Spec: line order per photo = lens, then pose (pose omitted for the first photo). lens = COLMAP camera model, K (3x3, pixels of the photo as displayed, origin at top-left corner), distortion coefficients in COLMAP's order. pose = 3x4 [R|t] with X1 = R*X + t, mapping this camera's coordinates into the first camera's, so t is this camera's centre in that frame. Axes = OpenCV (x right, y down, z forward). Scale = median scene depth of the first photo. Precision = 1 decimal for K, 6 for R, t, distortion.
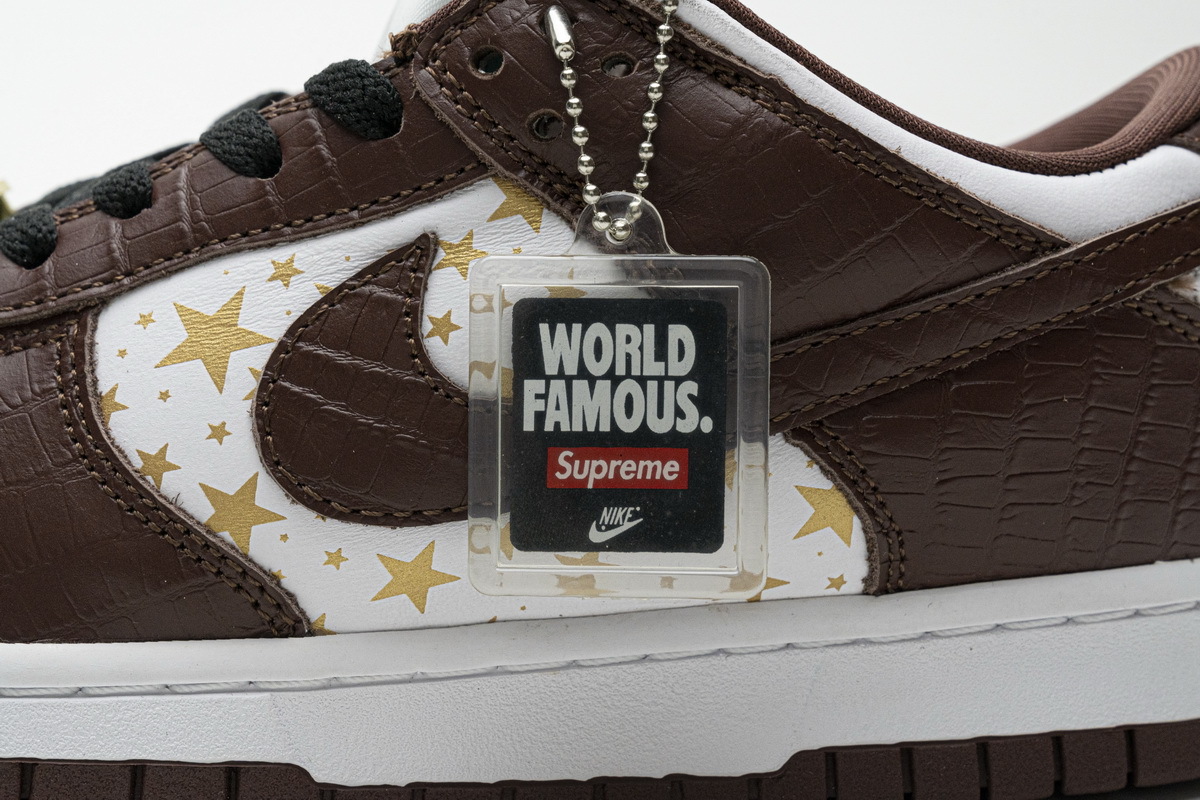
lens RADIAL K [[2276.9, 0, 600.1], [0, 2276.9, 400.3], [0, 0, 1]] dist [-0.075183, 0.000000]
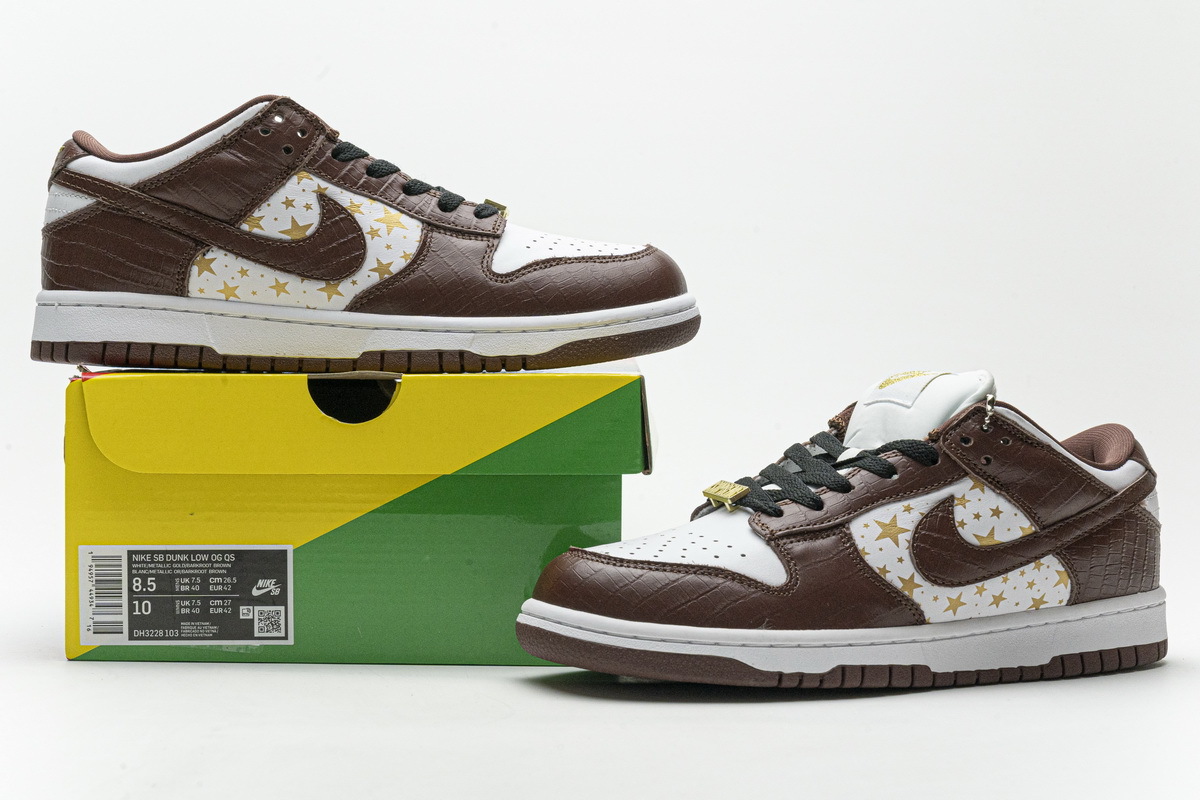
lens RADIAL K [[2252.4, 0, 600.1], [0, 2252.4, 400.0], [0, 0, 1]] dist [-0.087795, 0.000000]
pose [[0.935246, -0.013240, 0.353750, -1.640816], [0.055971, 0.992261, -0.110840, 0.114995], [-0.349545, 0.123462, 0.928749, -1.753379]]
